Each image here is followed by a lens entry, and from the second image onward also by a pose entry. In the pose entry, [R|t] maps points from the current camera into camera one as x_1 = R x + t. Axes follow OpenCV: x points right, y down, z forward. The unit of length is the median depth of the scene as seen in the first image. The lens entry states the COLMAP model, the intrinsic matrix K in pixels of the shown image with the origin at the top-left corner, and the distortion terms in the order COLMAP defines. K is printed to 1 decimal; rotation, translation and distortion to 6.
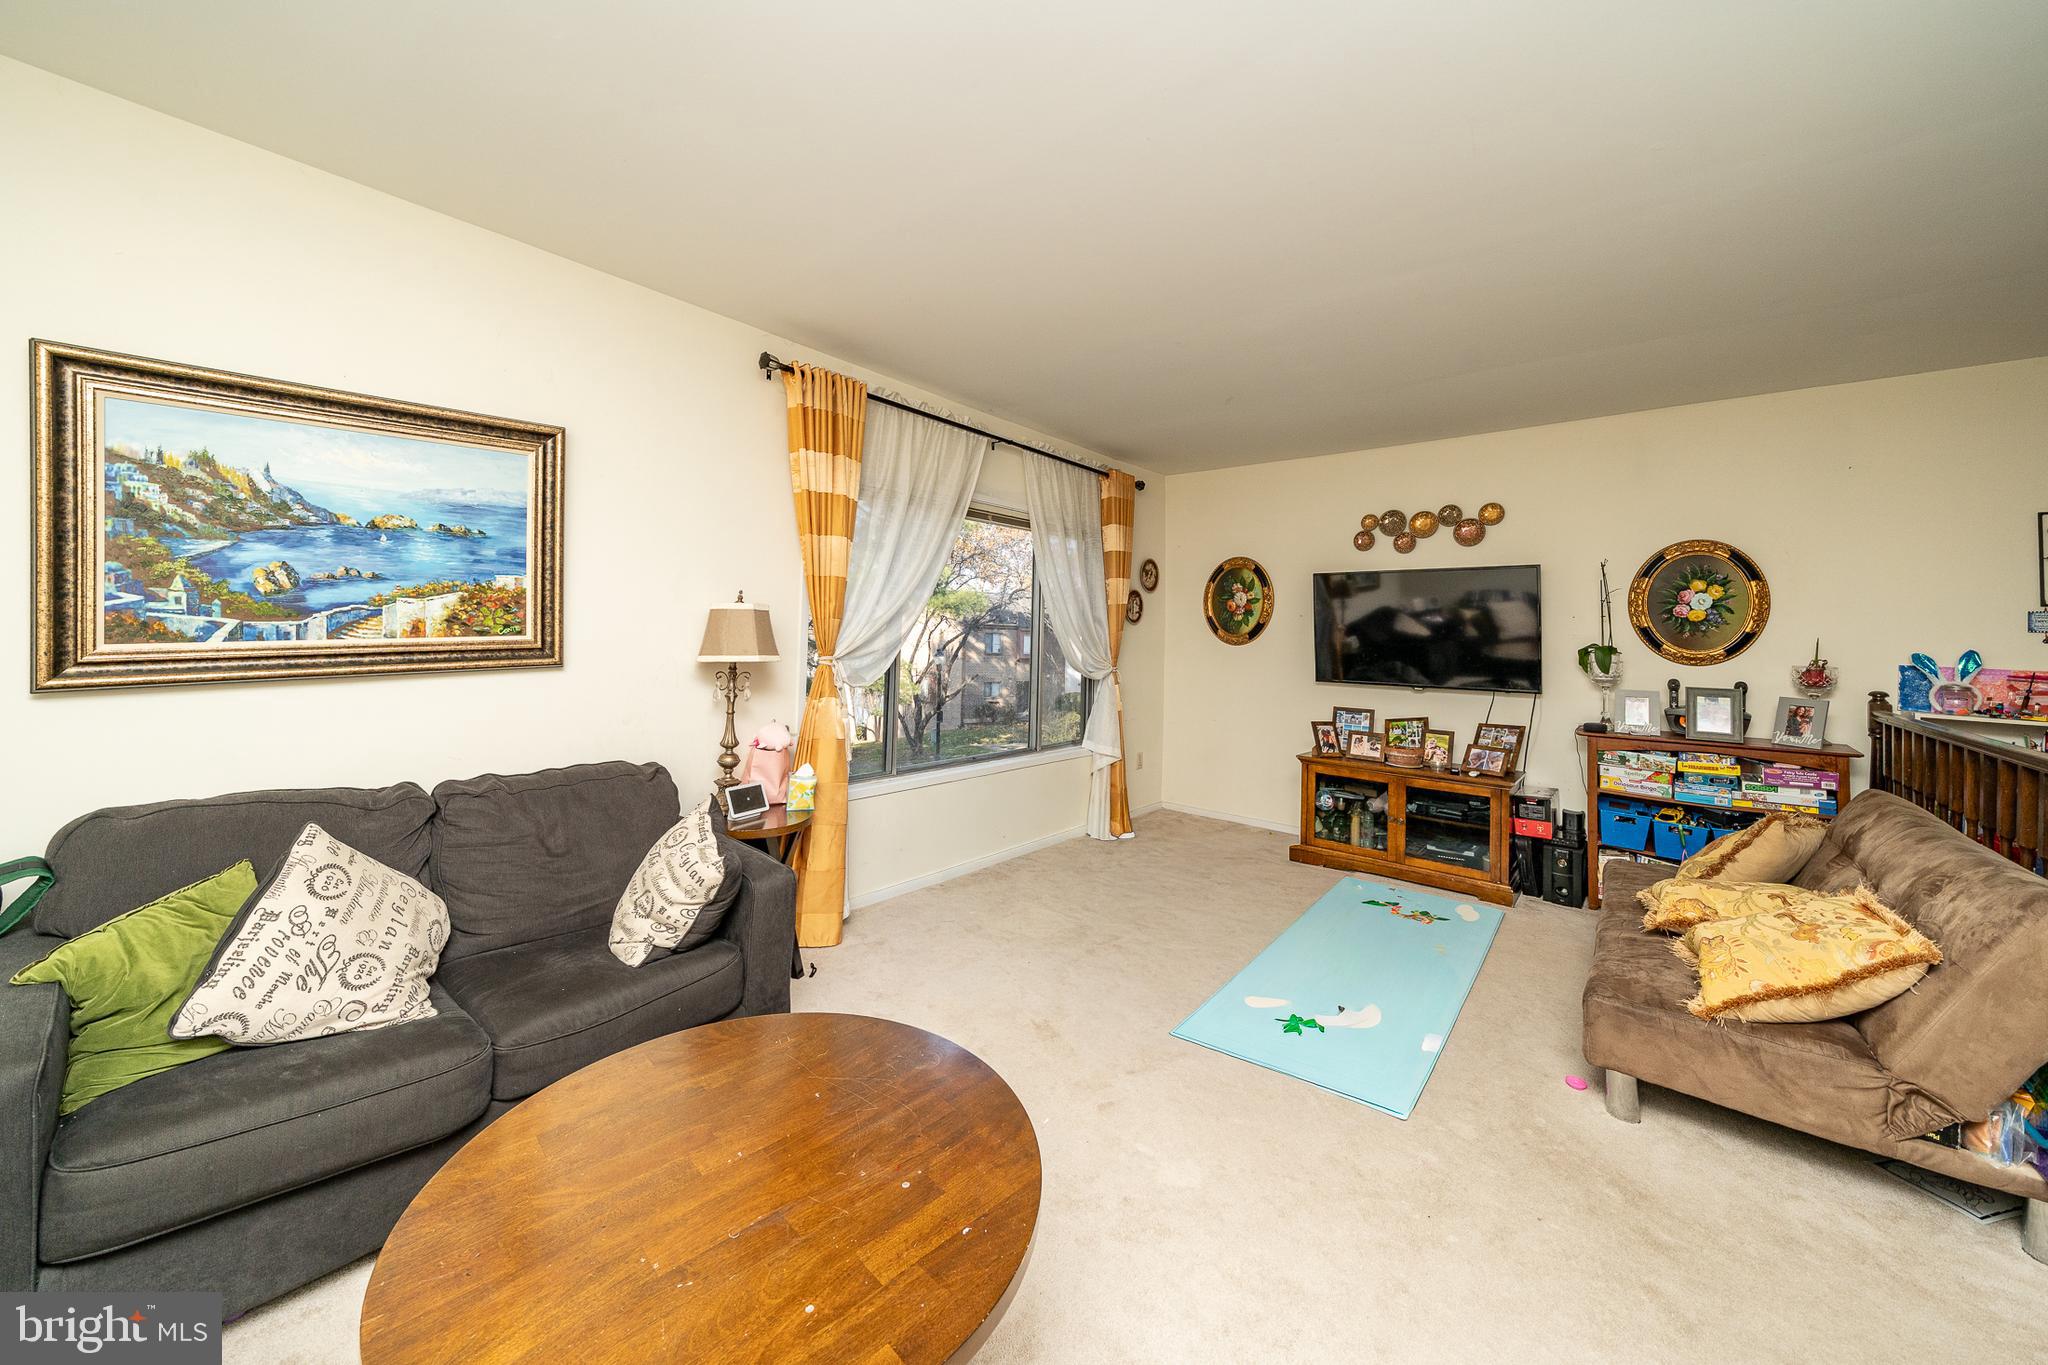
lens RADIAL K [[755.8, 0, 1017.8], [0, 755.8, 624.9], [0, 0, 1]] dist [-0.003872, -0.000411]
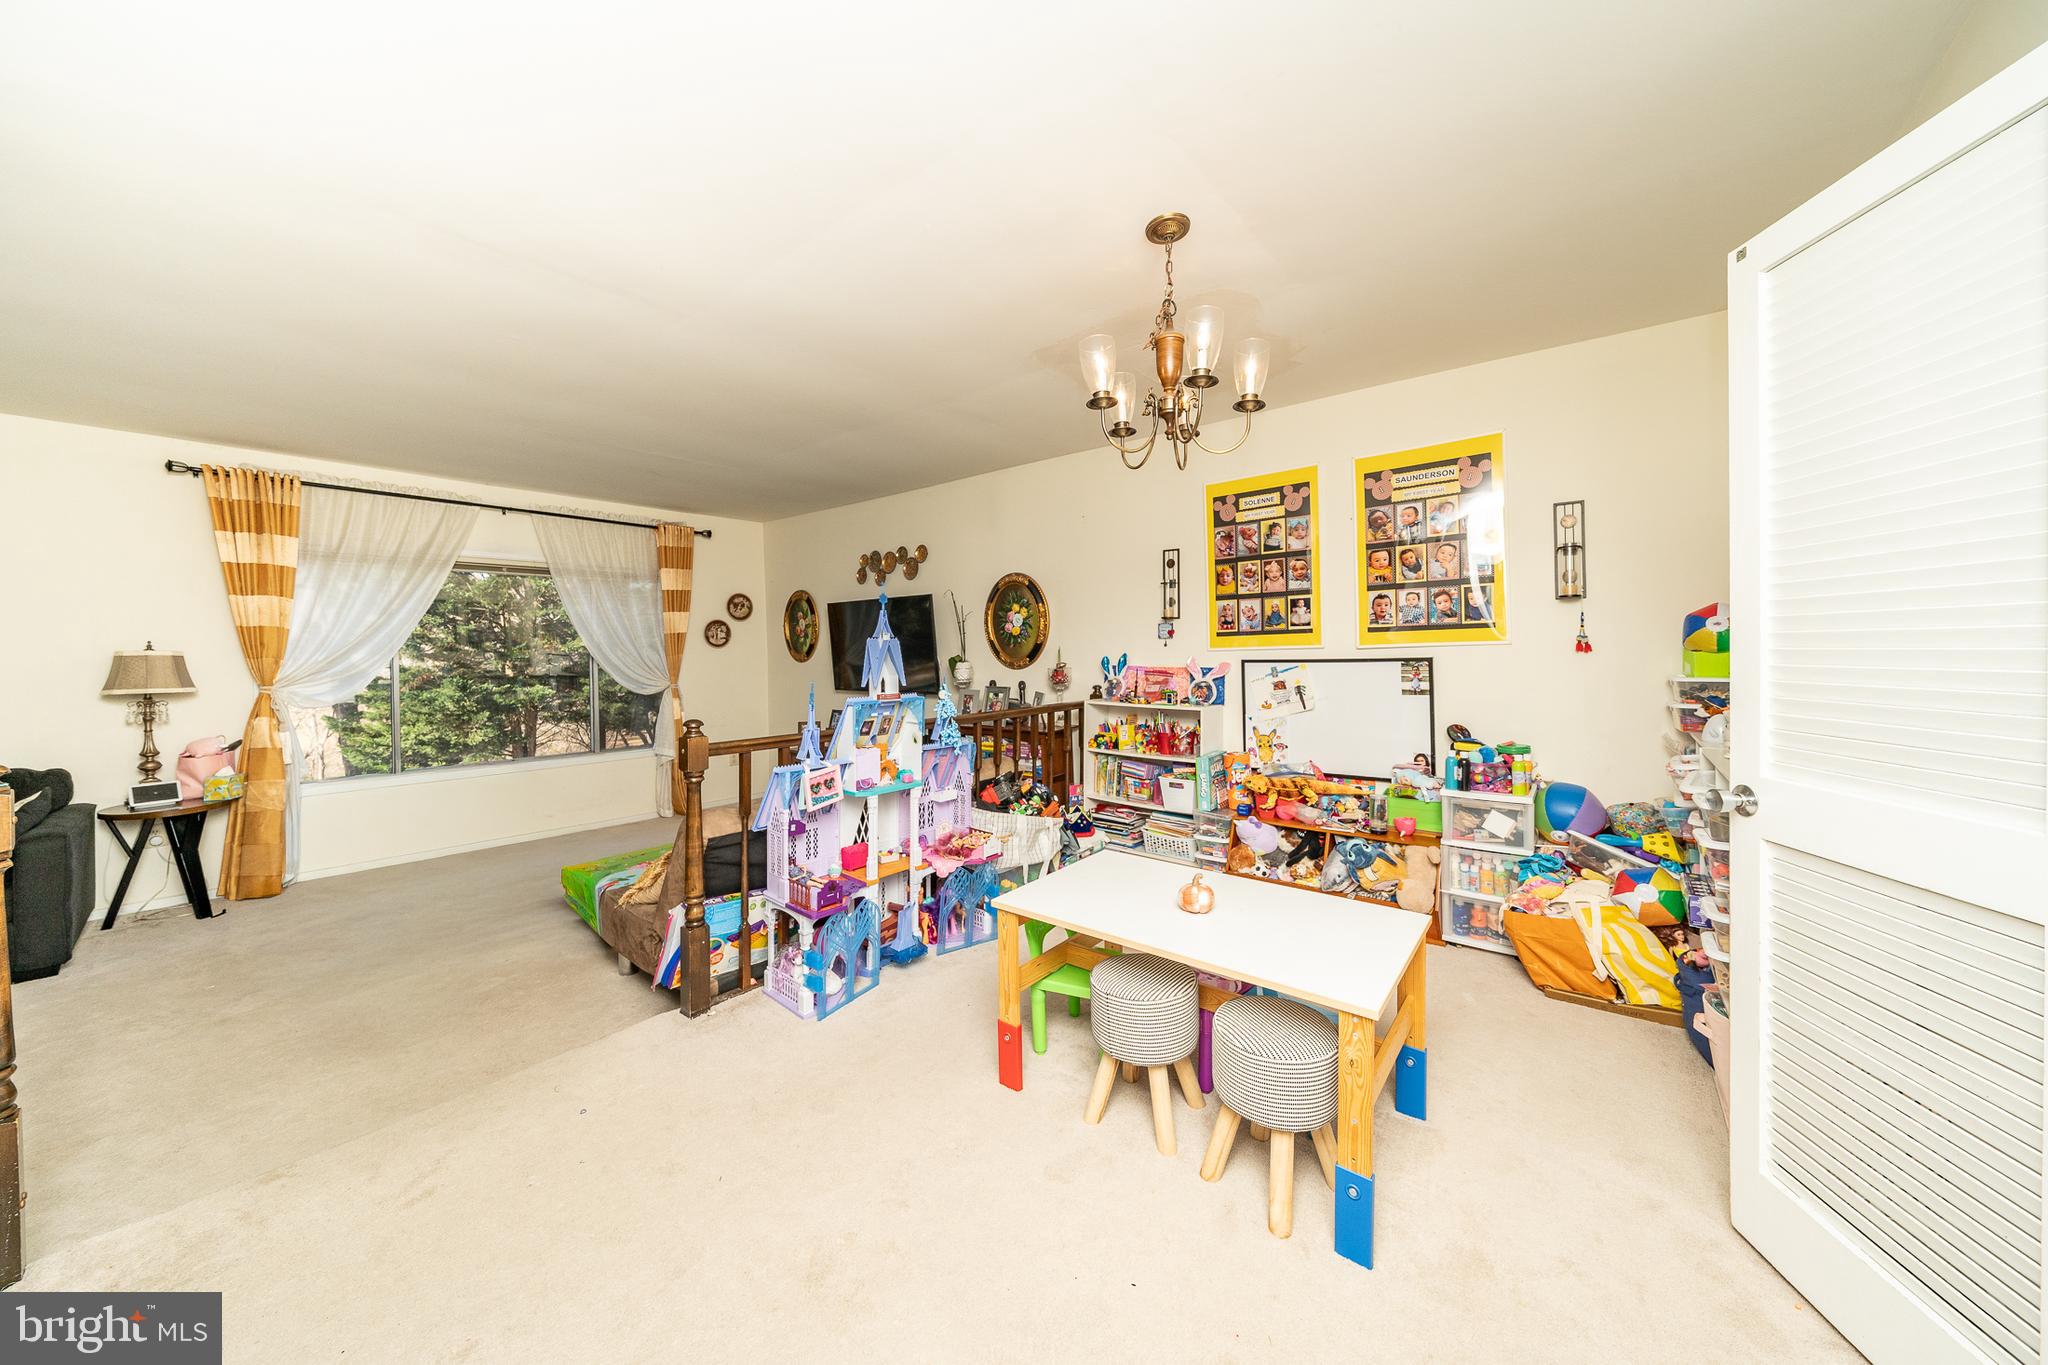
lens RADIAL K [[710.7, 0, 1026.4], [0, 710.7, 666.2], [0, 0, 1]] dist [-0.004145, -0.000248]
pose [[0.999248, -0.032810, 0.020645, 0.892785], [0.032056, 0.998842, 0.035880, 0.004530], [-0.021798, -0.035192, 0.999143, -0.226008]]
